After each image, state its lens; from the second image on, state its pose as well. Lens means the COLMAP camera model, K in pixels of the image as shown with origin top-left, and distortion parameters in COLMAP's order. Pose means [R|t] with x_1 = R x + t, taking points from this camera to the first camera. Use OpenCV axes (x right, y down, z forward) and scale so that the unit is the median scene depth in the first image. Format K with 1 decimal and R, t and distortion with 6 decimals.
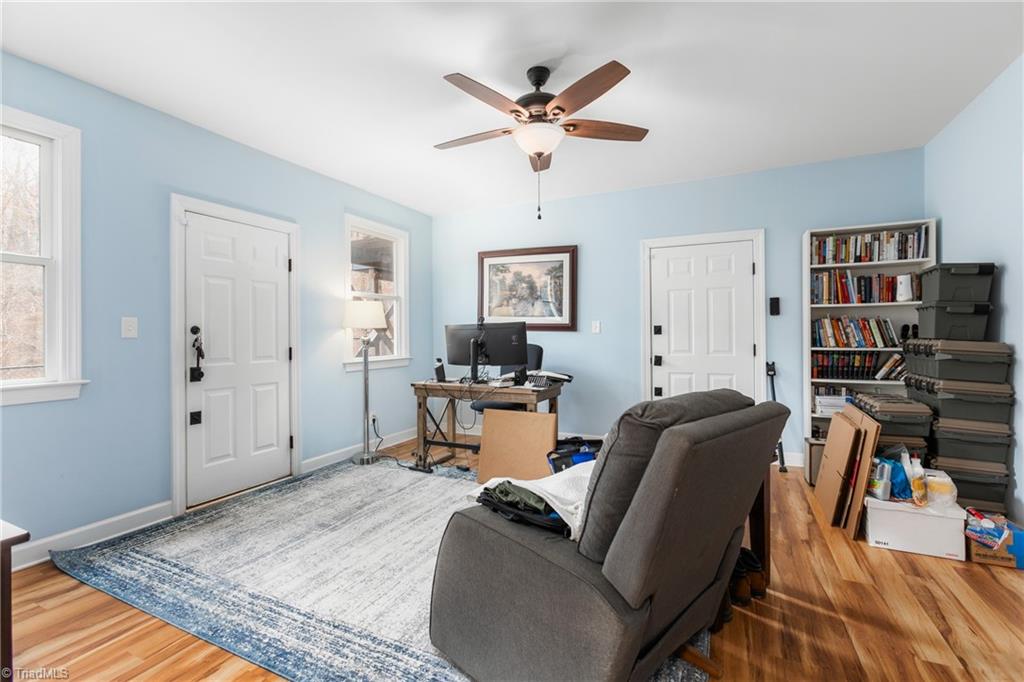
lens RADIAL K [[460.0, 0, 512.9], [0, 460.0, 335.4], [0, 0, 1]] dist [-0.013115, 0.001663]
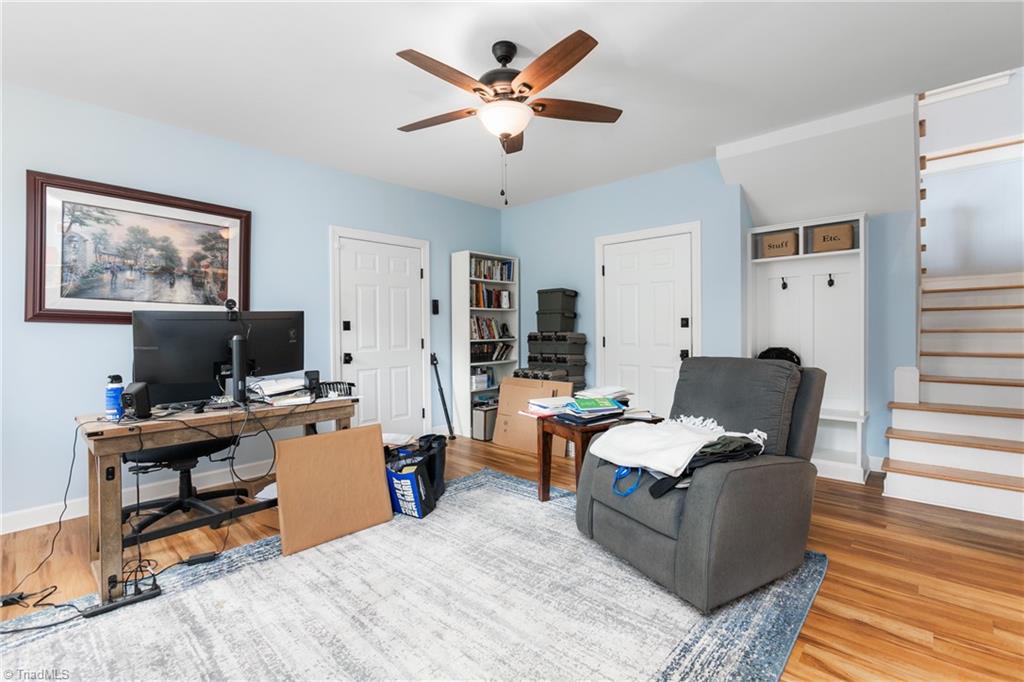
lens RADIAL K [[460.0, 0, 513.6], [0, 460.0, 334.2], [0, 0, 1]] dist [-0.013115, 0.001663]
pose [[0.294065, -0.005218, 0.955771, -0.579319], [0.012274, 0.999923, 0.001683, 0.009909], [-0.955707, 0.011236, 0.294106, 0.484408]]
